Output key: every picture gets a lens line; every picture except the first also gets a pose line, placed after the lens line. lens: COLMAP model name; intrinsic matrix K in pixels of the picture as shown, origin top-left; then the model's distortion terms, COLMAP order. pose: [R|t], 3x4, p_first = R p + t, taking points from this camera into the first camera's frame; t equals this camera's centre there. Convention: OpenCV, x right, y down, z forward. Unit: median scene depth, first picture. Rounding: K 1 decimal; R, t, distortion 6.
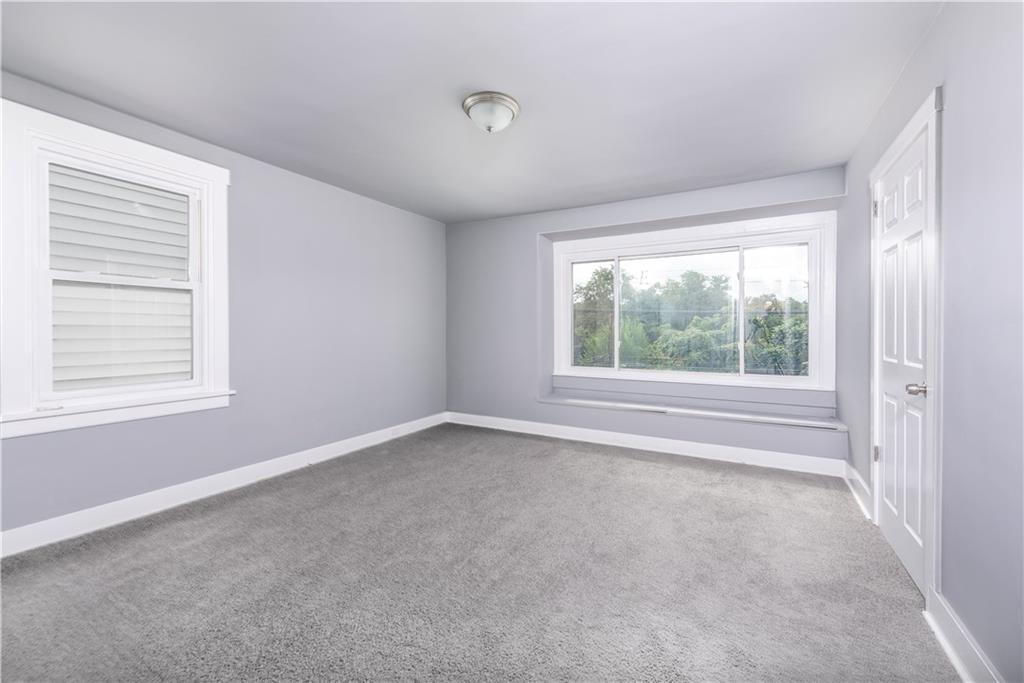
lens RADIAL K [[408.8, 0, 523.6], [0, 408.8, 340.8], [0, 0, 1]] dist [-0.000394, -0.000027]
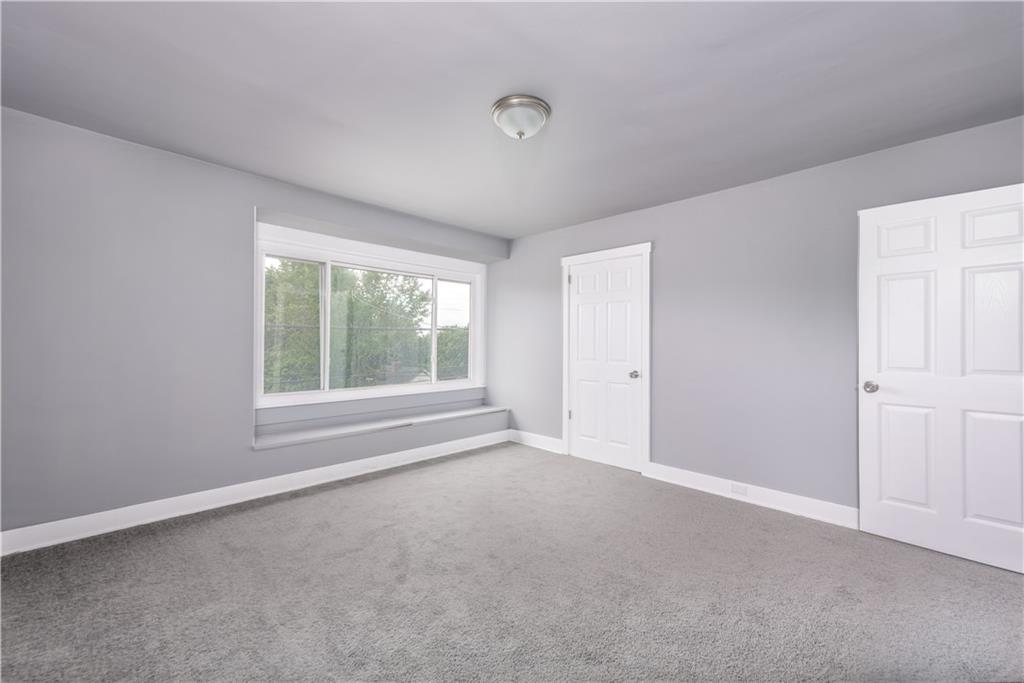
lens RADIAL K [[408.8, 0, 523.6], [0, 408.8, 340.8], [0, 0, 1]] dist [-0.000394, -0.000027]
pose [[0.275795, 0.017285, 0.961061, -0.575421], [0.029292, 0.999223, -0.026378, 0.000213], [-0.960770, 0.035427, 0.275074, 0.432442]]
